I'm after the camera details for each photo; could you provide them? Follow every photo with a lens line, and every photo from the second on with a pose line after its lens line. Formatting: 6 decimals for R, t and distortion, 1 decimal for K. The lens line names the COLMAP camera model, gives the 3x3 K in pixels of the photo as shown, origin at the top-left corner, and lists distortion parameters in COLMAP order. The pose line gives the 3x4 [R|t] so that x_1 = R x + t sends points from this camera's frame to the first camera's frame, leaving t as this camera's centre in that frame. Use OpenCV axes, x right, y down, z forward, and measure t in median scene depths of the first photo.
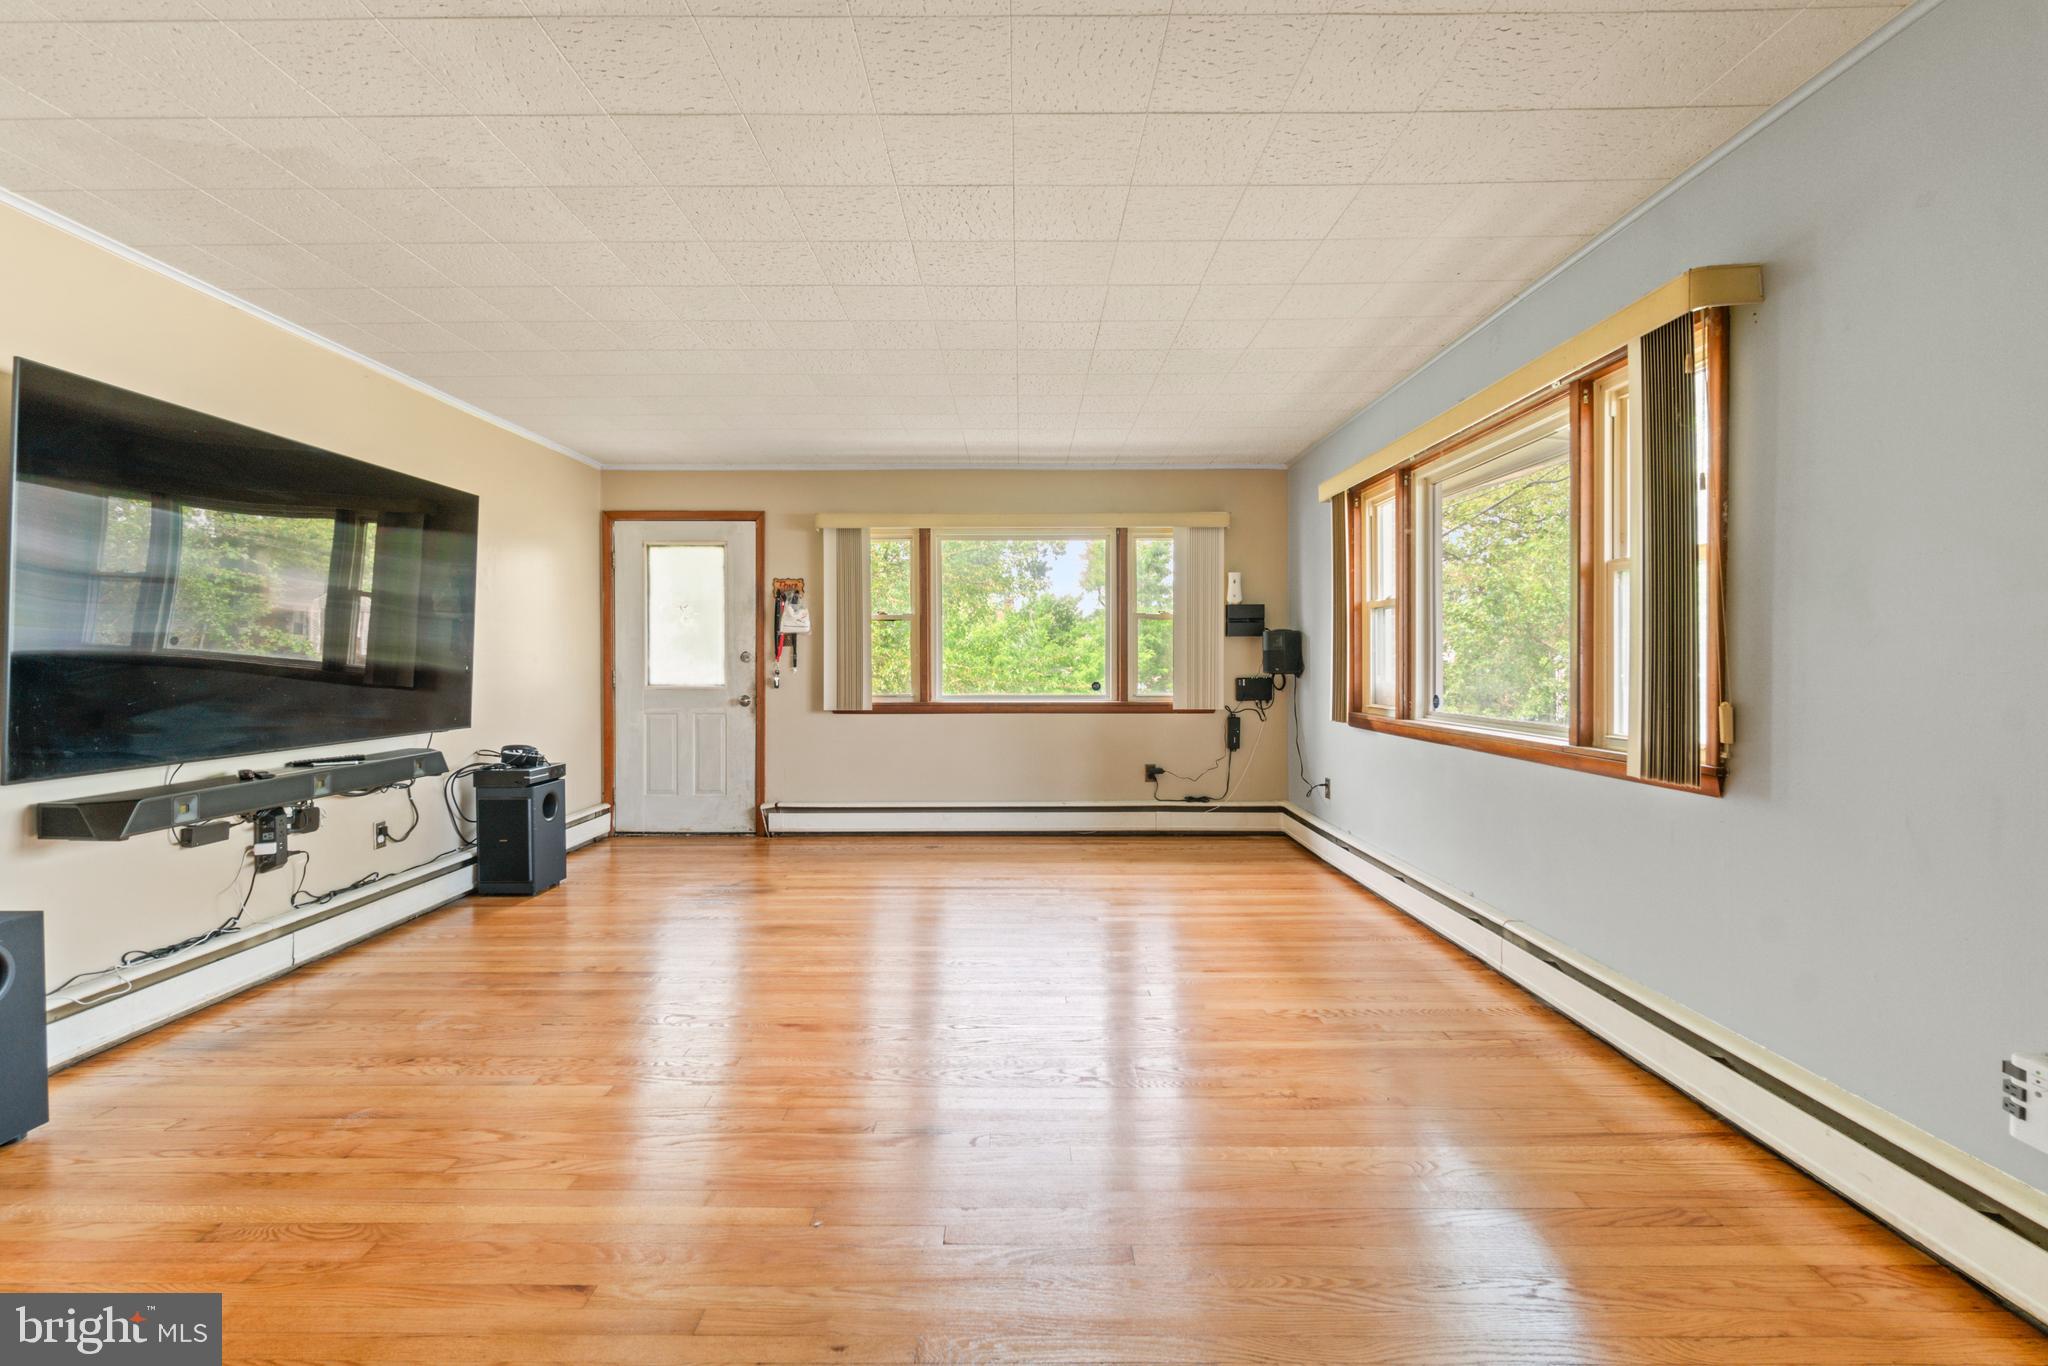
lens RADIAL K [[883.3, 0, 1013.2], [0, 883.3, 669.6], [0, 0, 1]] dist [-0.000887, -0.000022]
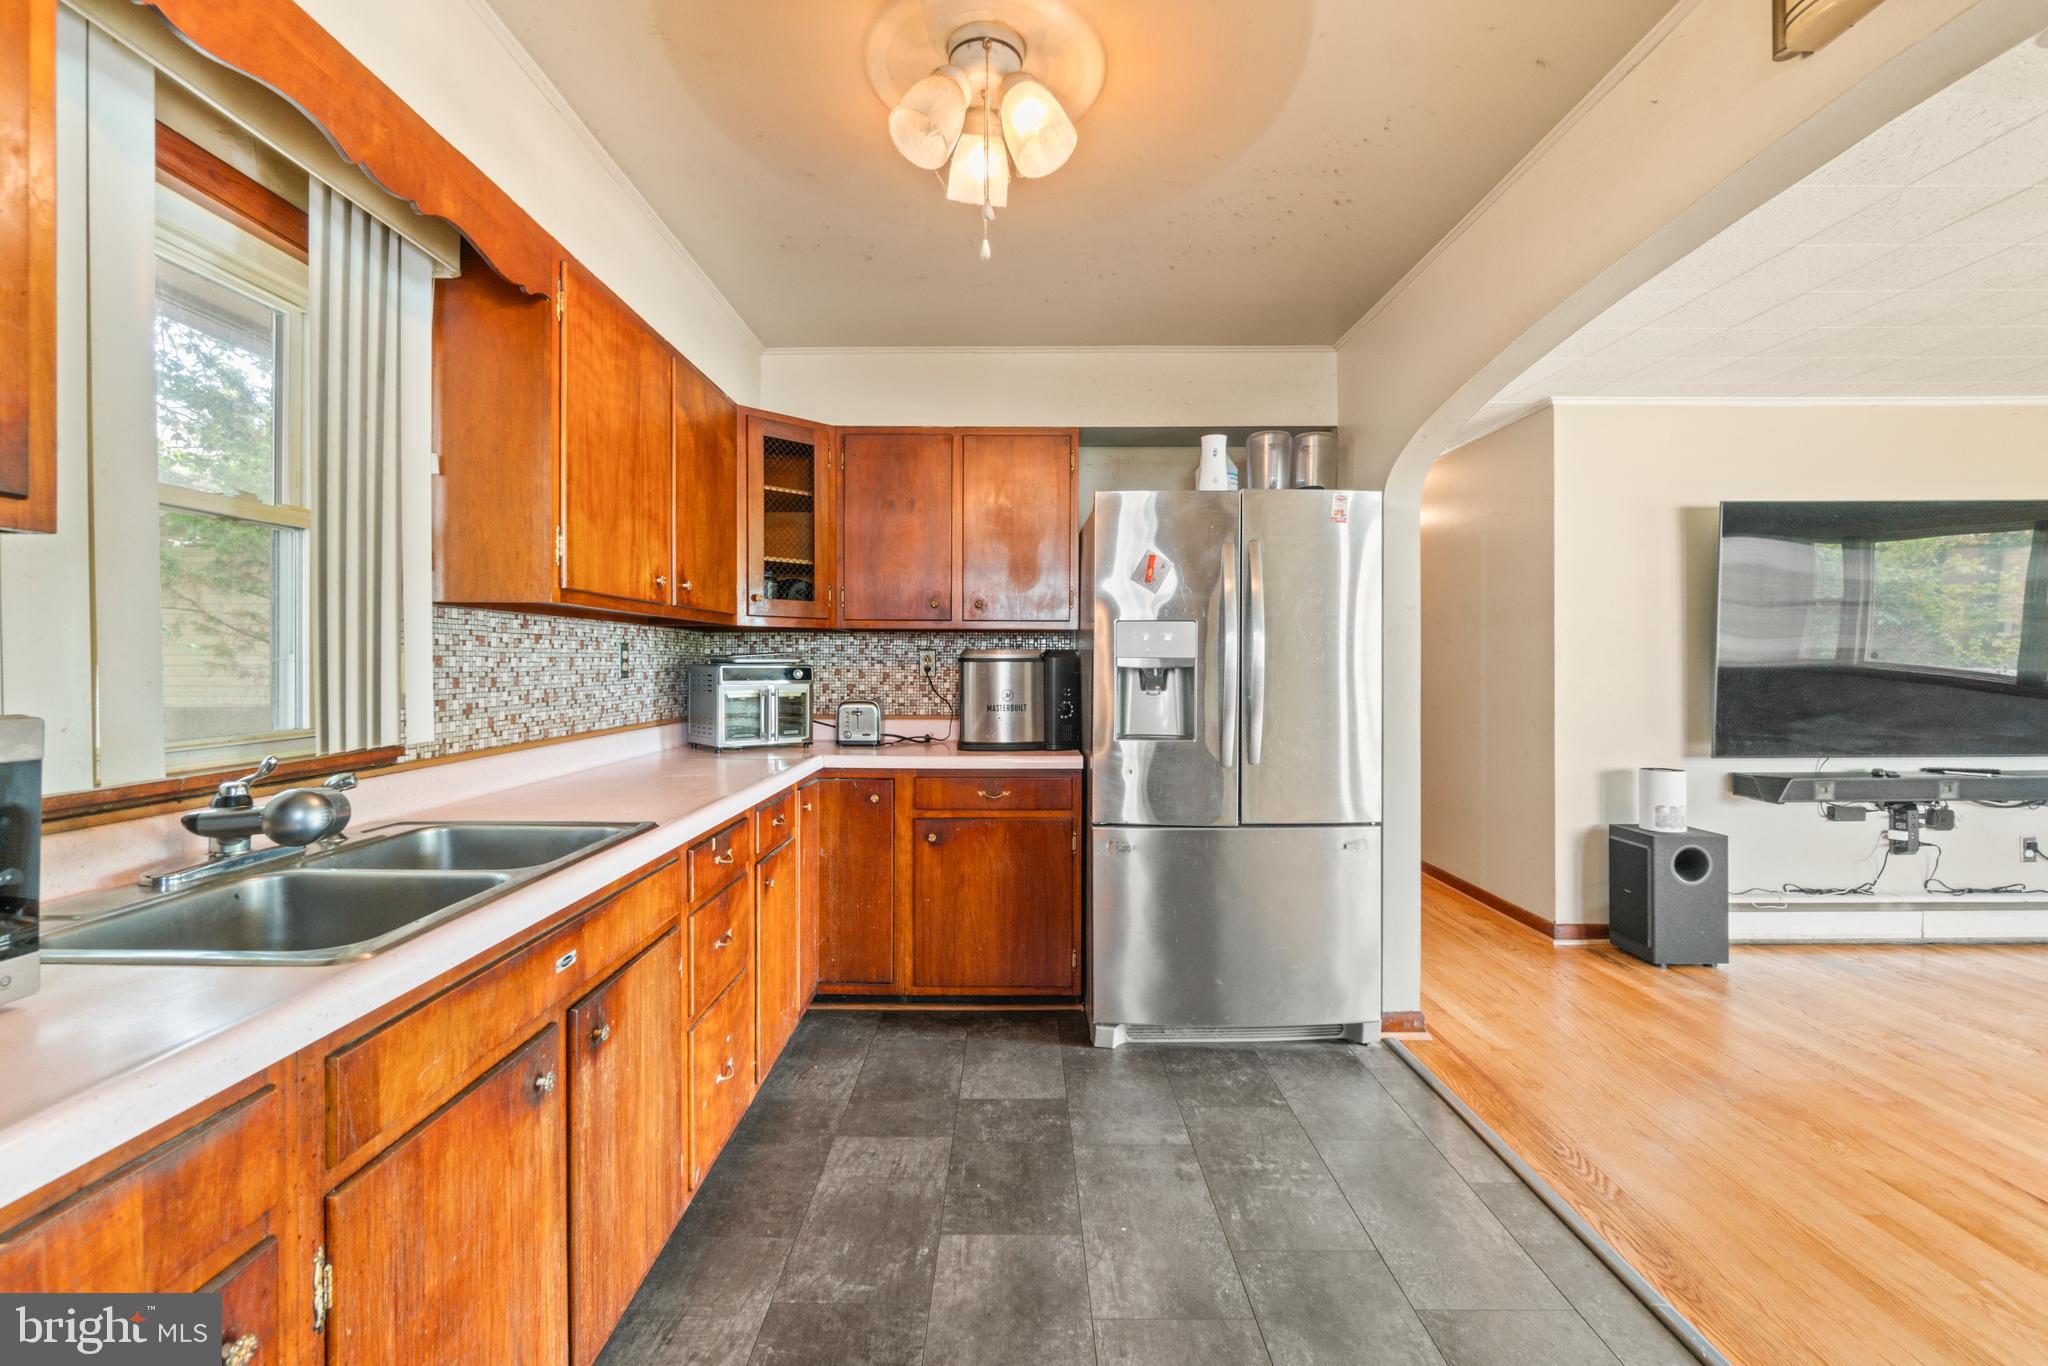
lens RADIAL K [[893.0, 0, 1010.1], [0, 893.0, 670.2], [0, 0, 1]] dist [-0.002081, -0.000050]
pose [[0.002801, 0.006087, -0.999978, 0.285639], [-0.006018, 0.999963, 0.006070, -0.019983], [0.999978, 0.006001, 0.002837, -0.177931]]
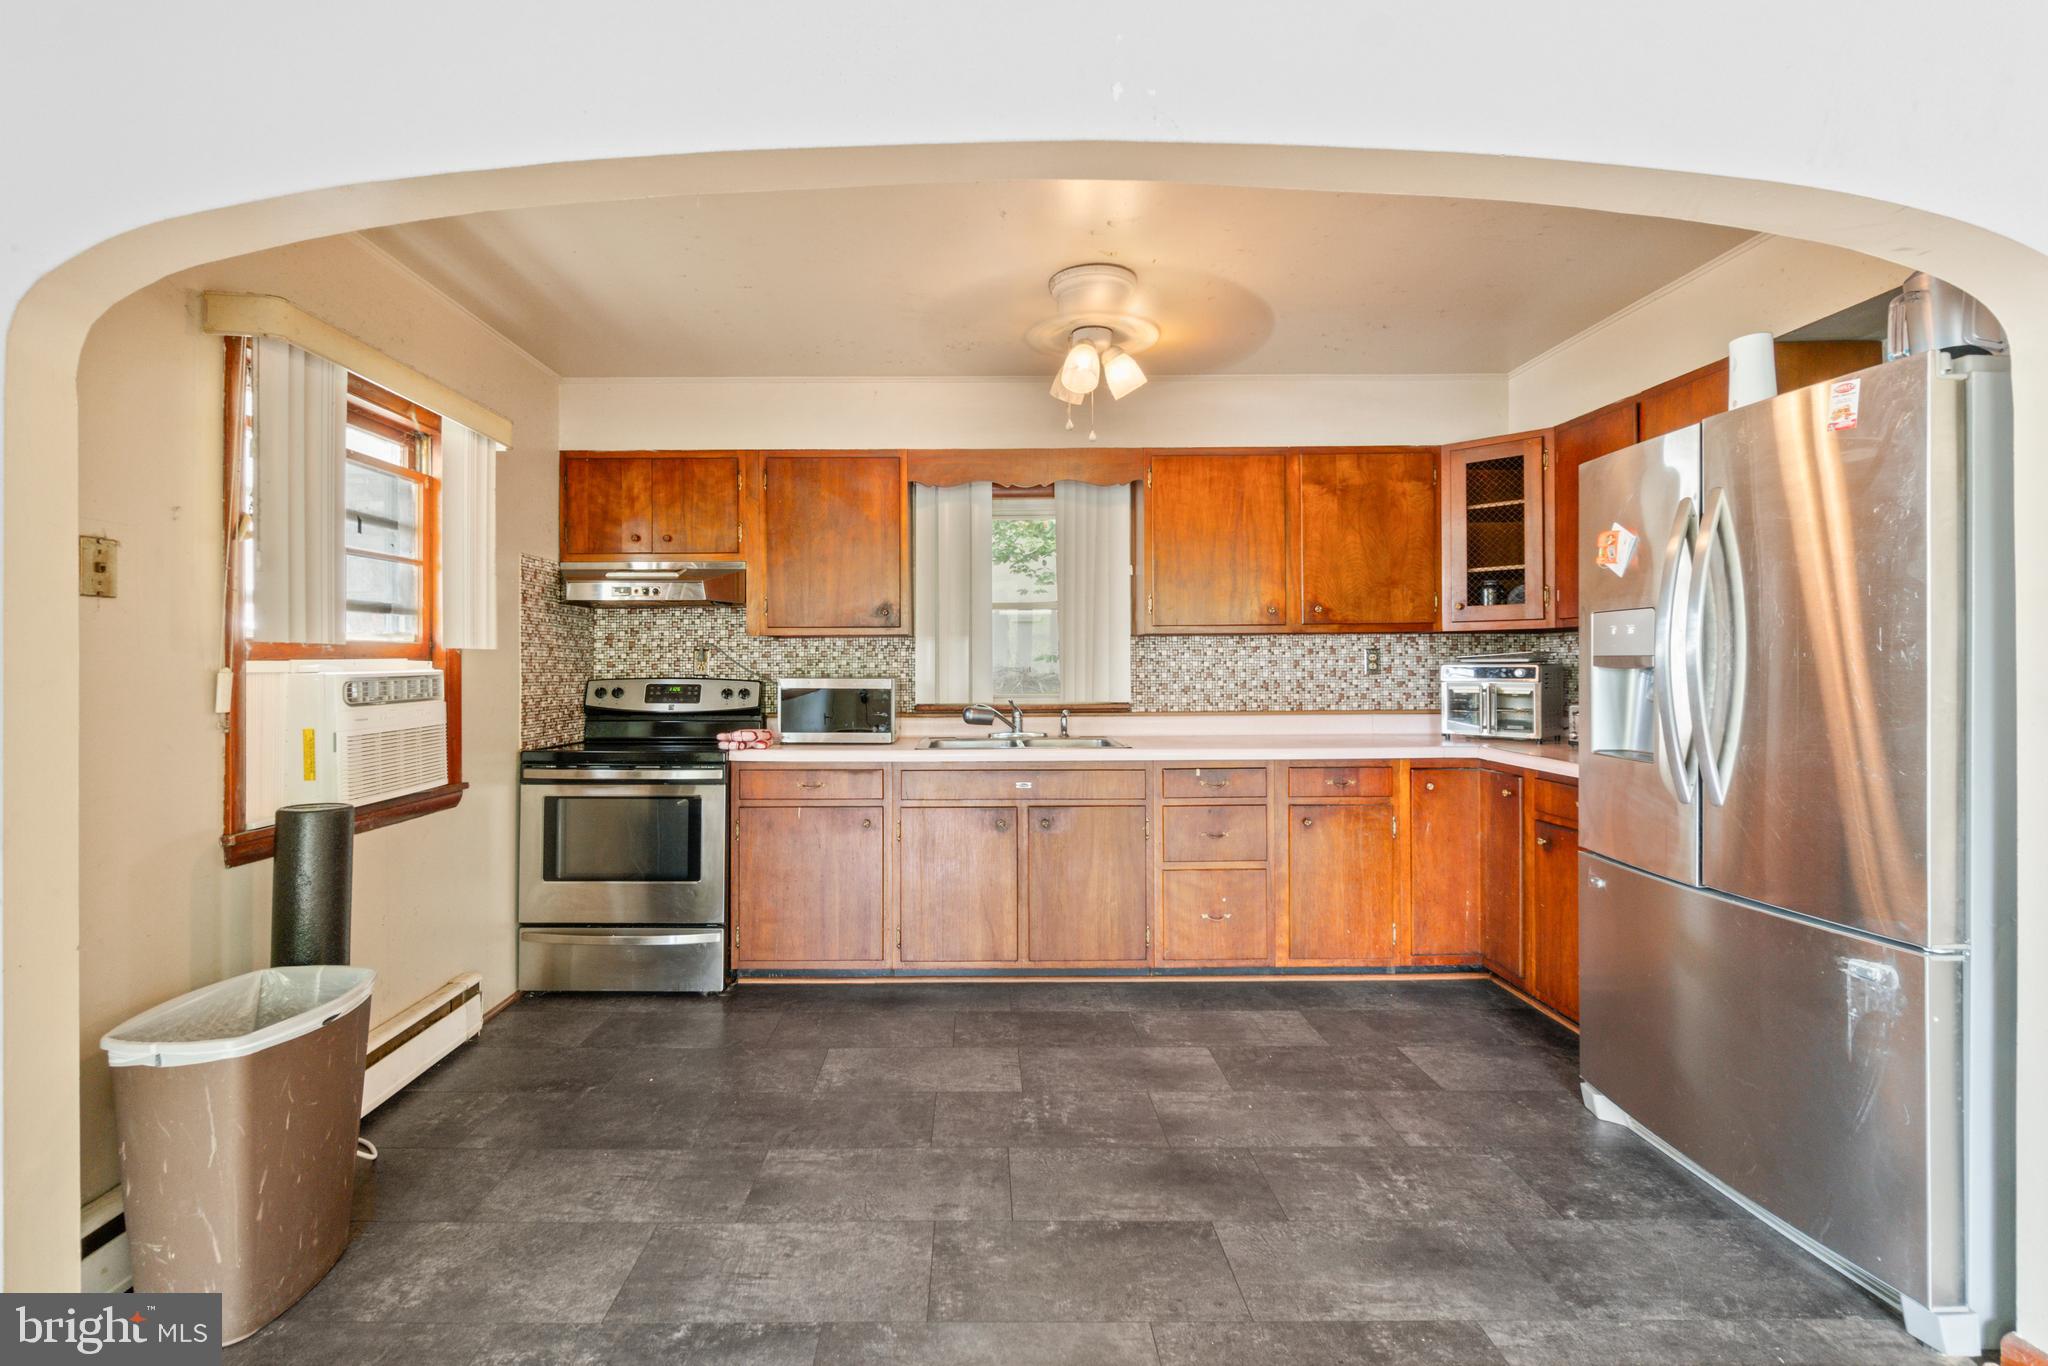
lens RADIAL K [[901.6, 0, 980.4], [0, 901.6, 668.0], [0, 0, 1]] dist [-0.002586, -0.000197]
pose [[-0.999909, 0.004574, -0.012692, 0.016061], [0.004453, 0.999945, 0.009547, -0.025481], [0.012735, 0.009490, -0.999874, 0.464311]]
